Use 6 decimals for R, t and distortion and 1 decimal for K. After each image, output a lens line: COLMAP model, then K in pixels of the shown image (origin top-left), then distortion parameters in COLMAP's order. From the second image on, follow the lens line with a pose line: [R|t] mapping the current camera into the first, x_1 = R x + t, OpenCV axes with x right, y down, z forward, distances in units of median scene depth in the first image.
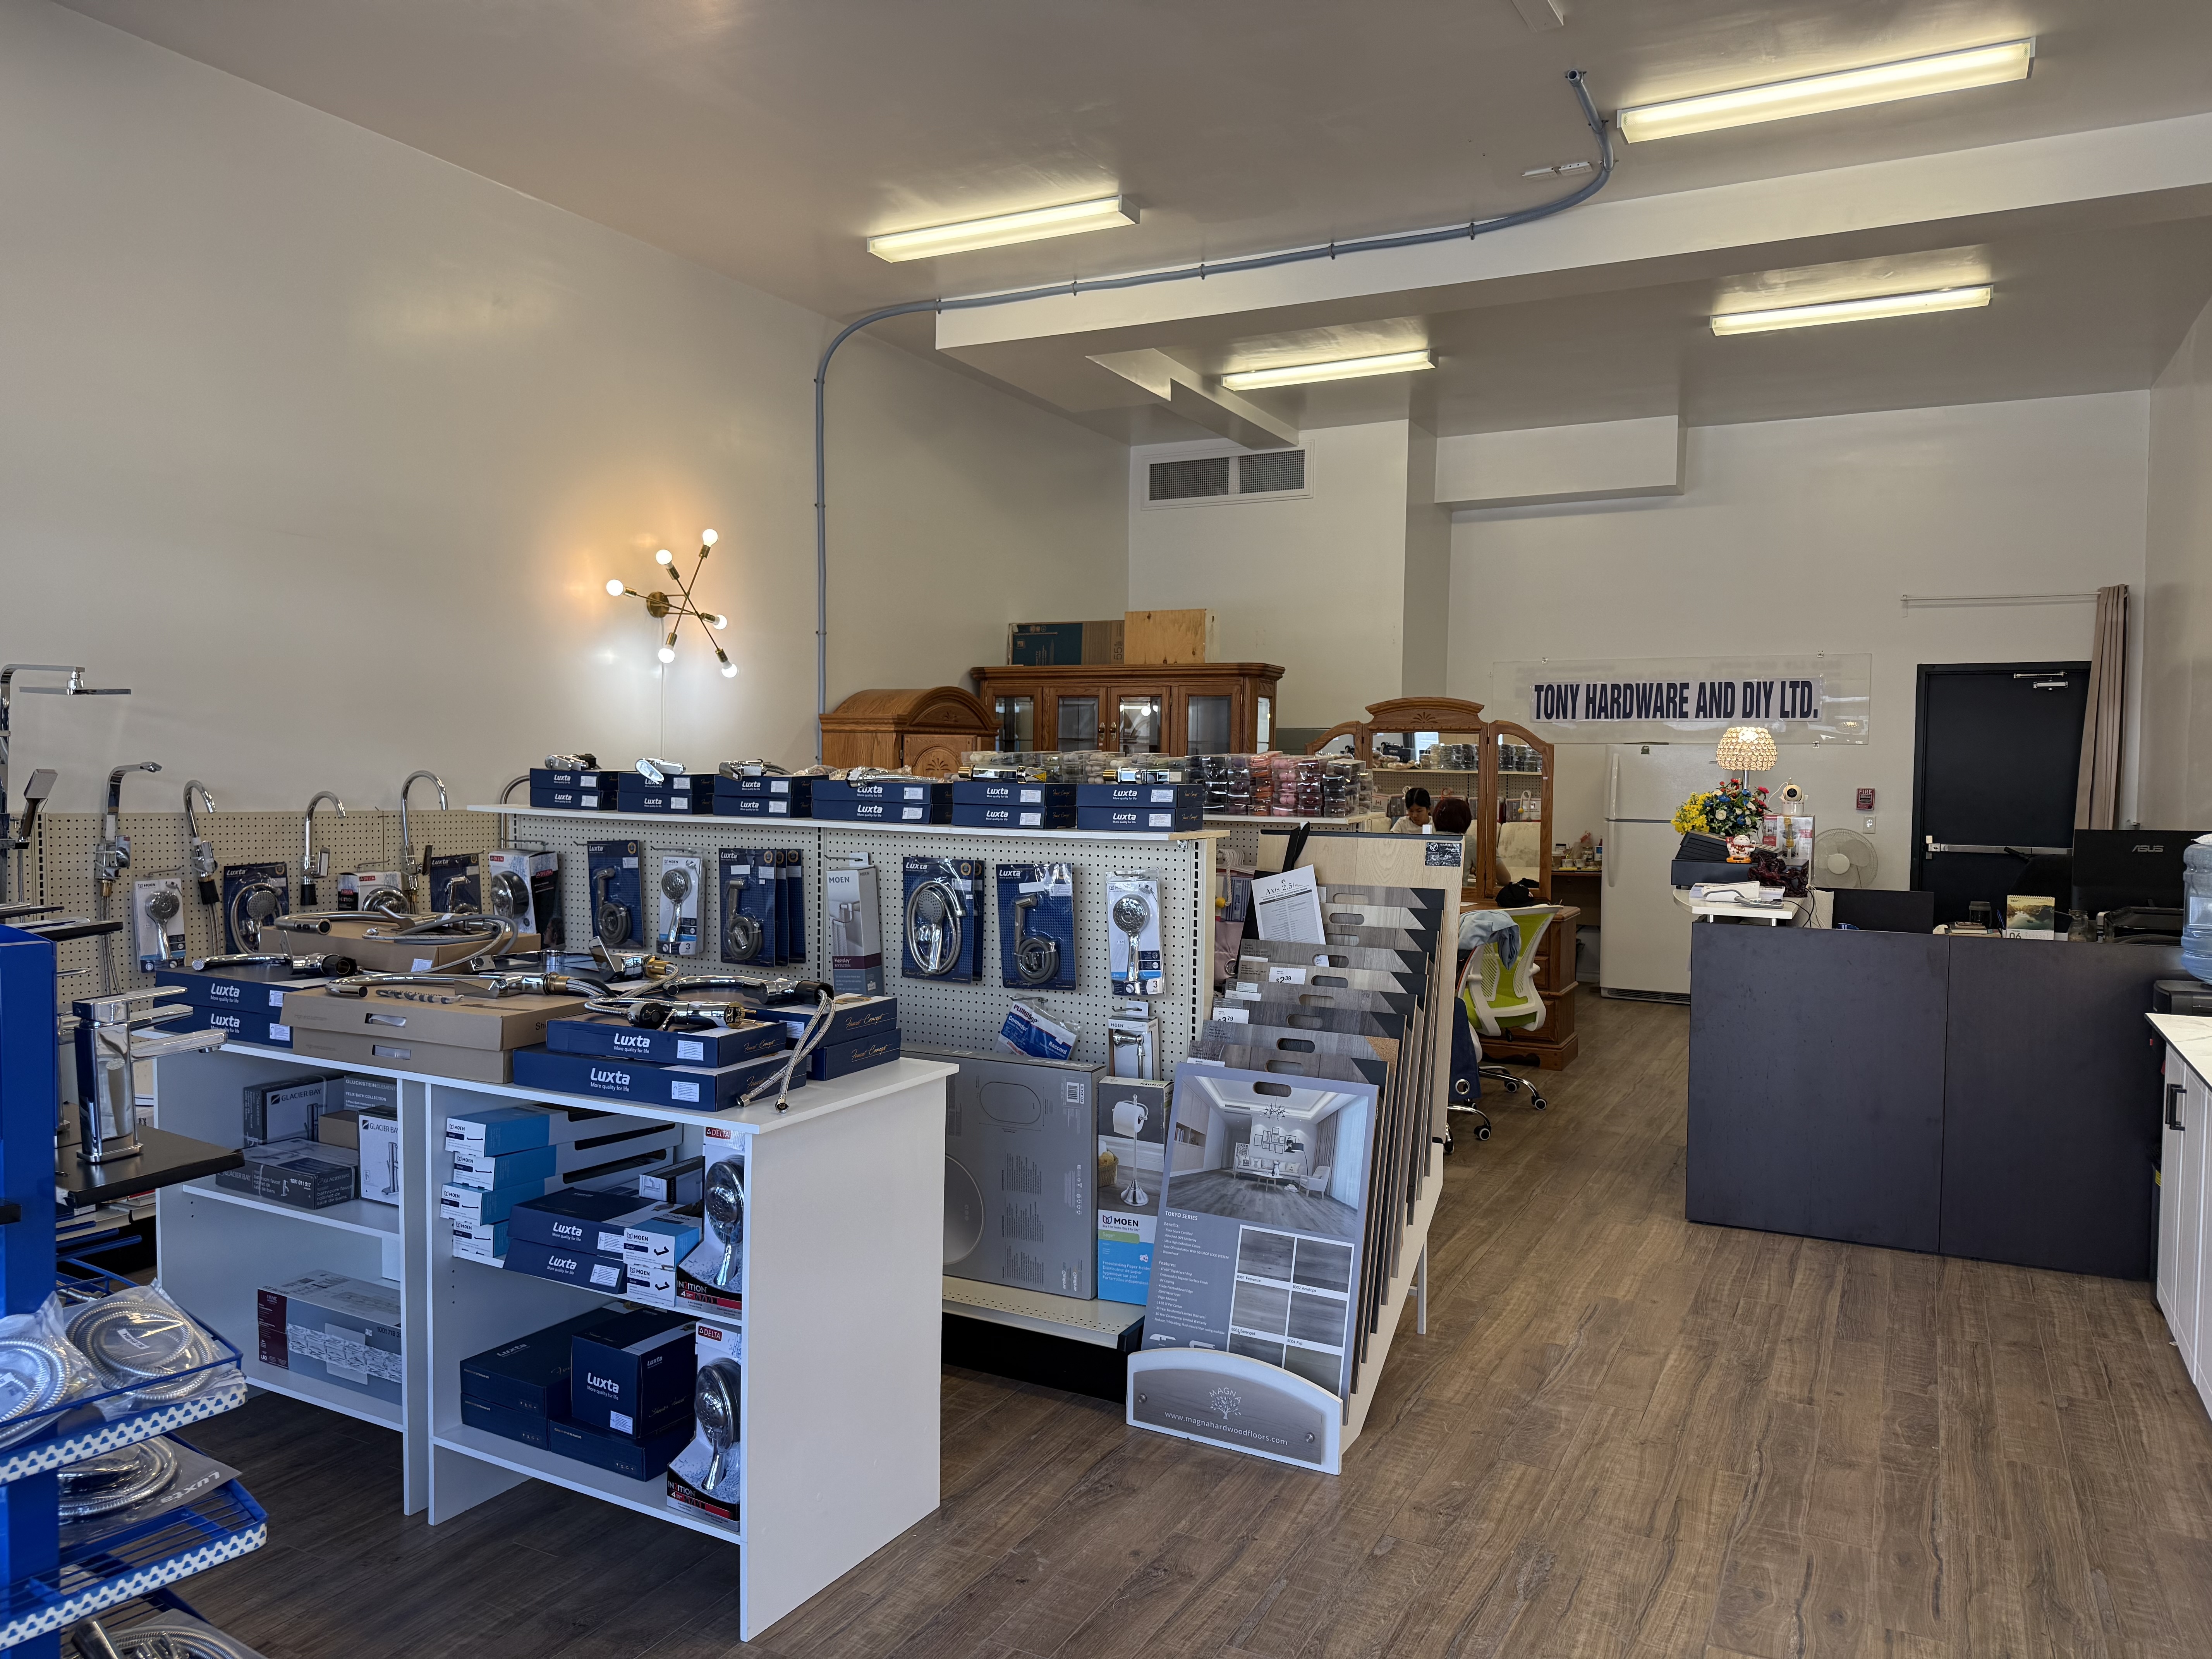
lens RADIAL K [[1548.1, 0, 1107.8], [0, 1548.1, 828.9], [0, 0, 1]] dist [0.075224, -0.097713]
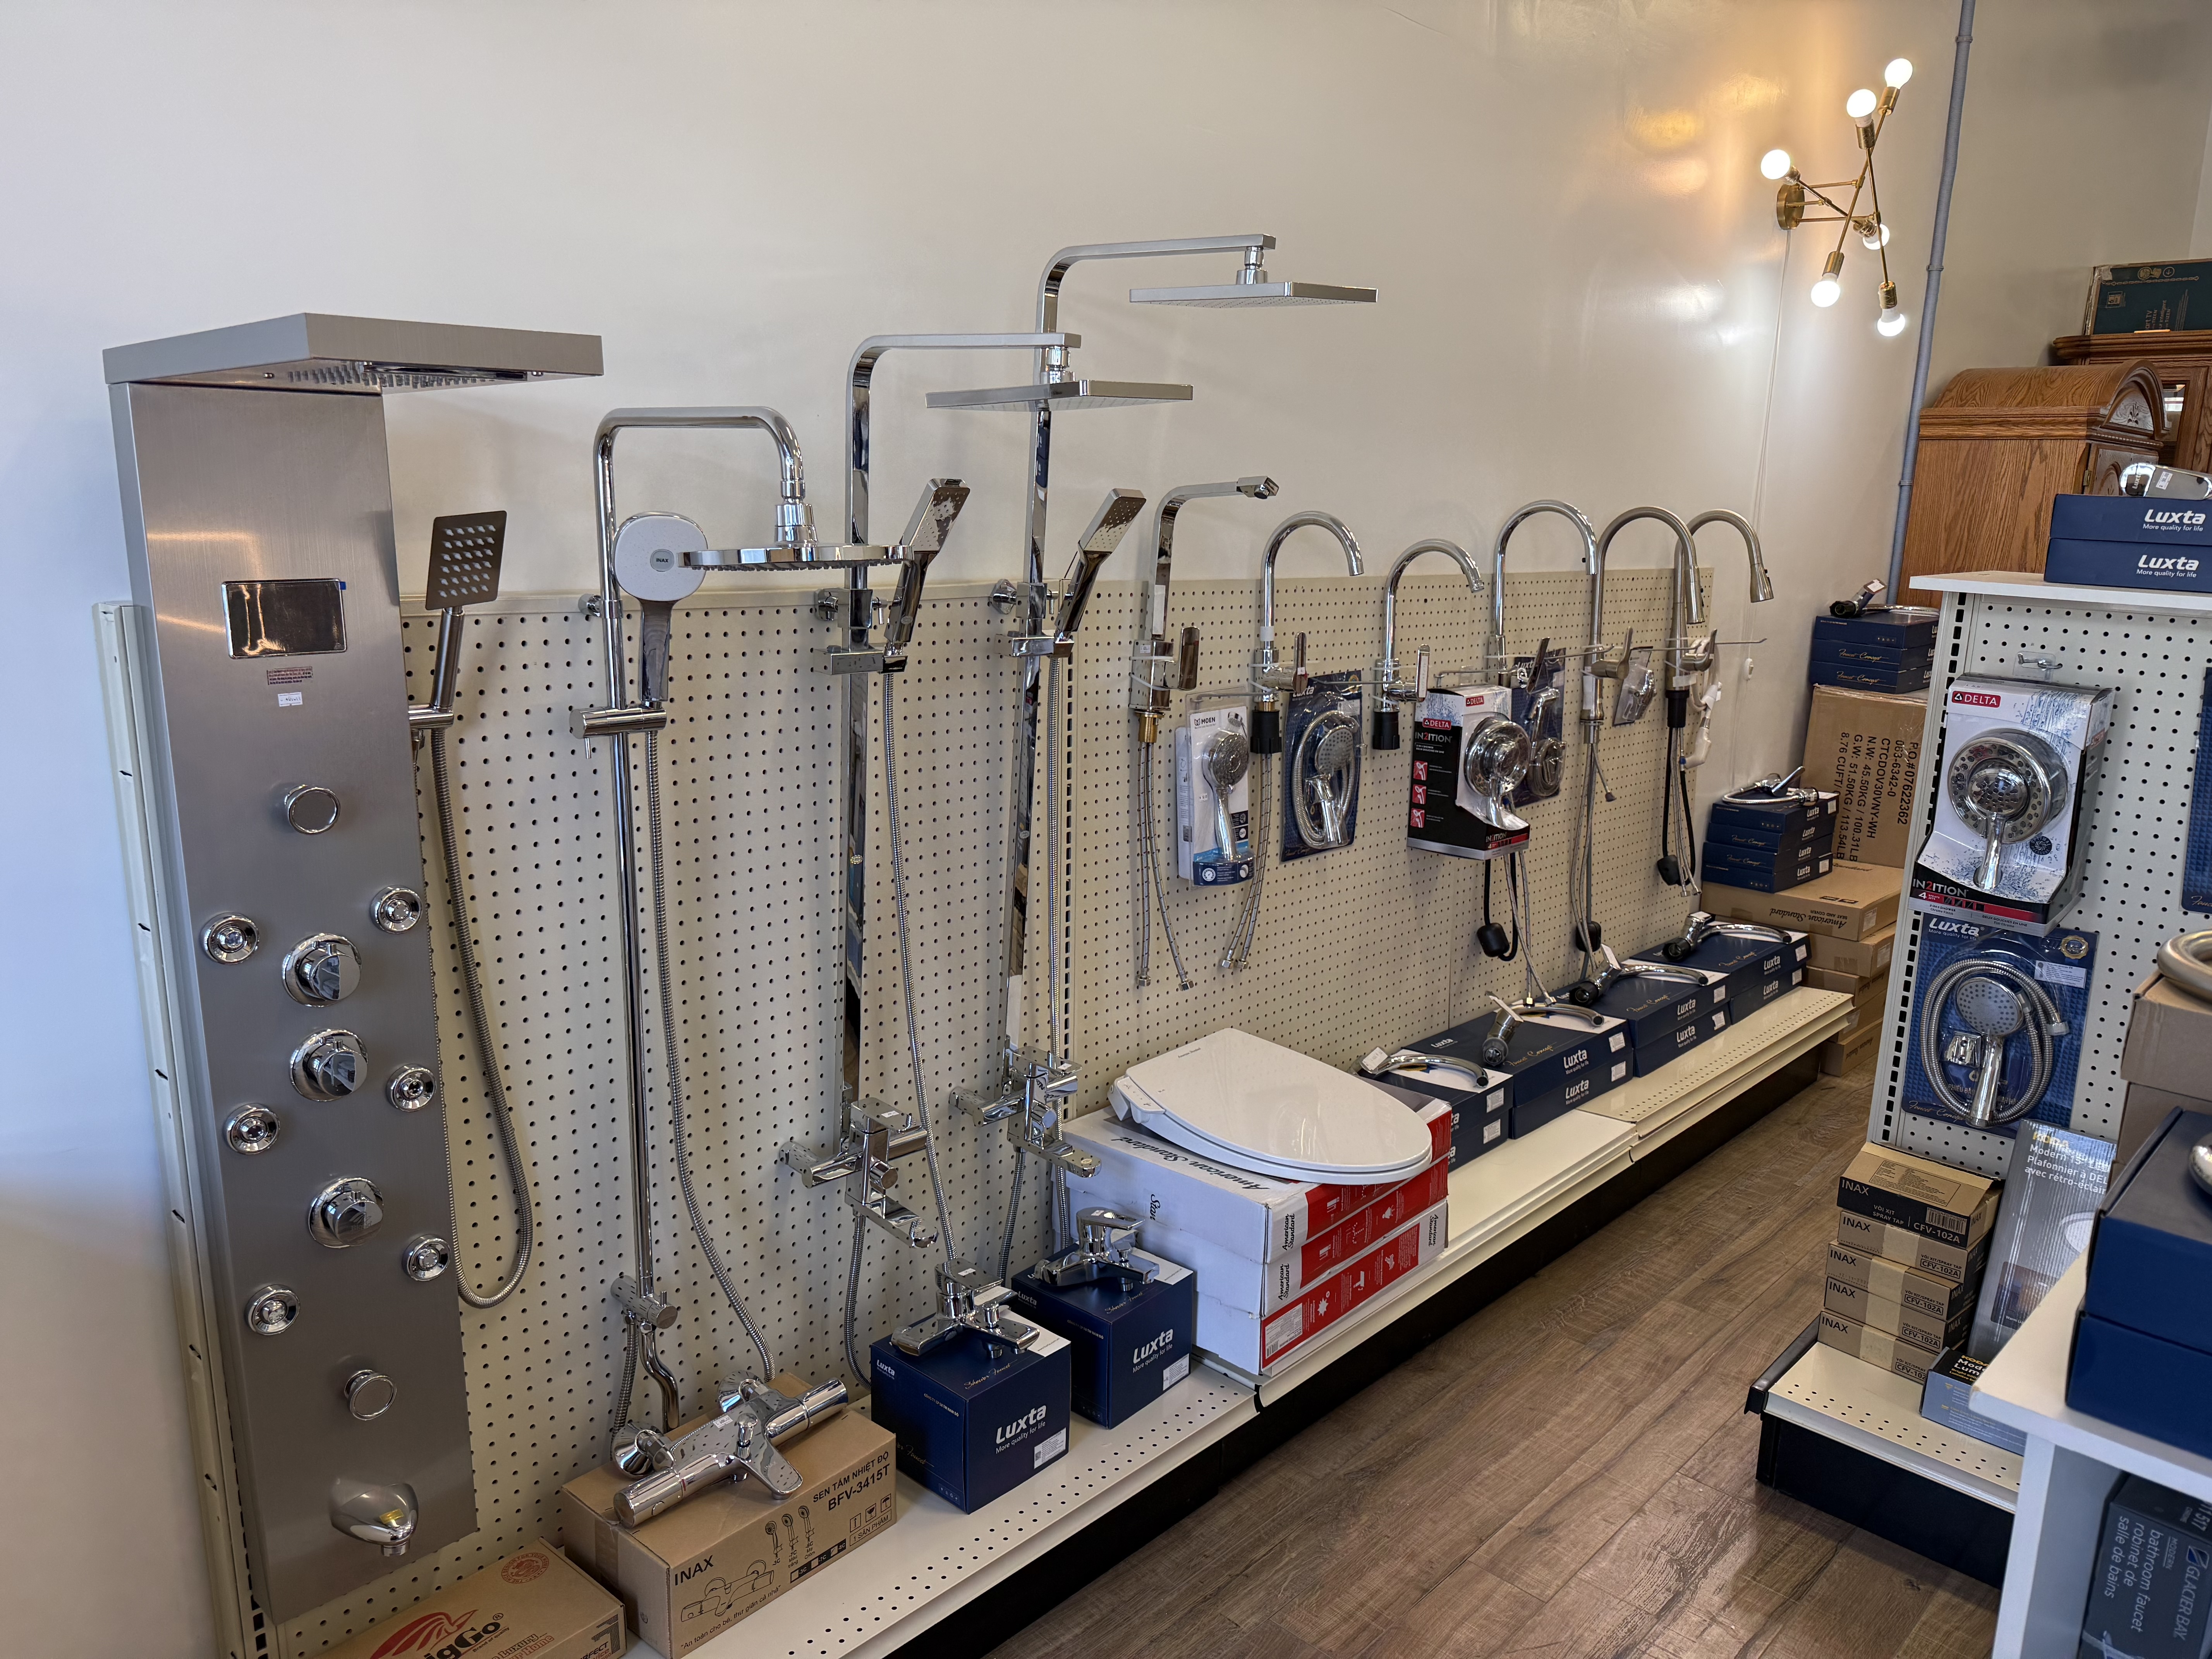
lens RADIAL K [[1548.1, 0, 1098.5], [0, 1548.1, 834.7], [0, 0, 1]] dist [0.075224, -0.097713]
pose [[0.962556, 0.067991, -0.262419, -0.594927], [-0.022640, 0.984817, 0.172114, -0.016922], [0.270137, -0.159728, 0.949480, 0.580307]]
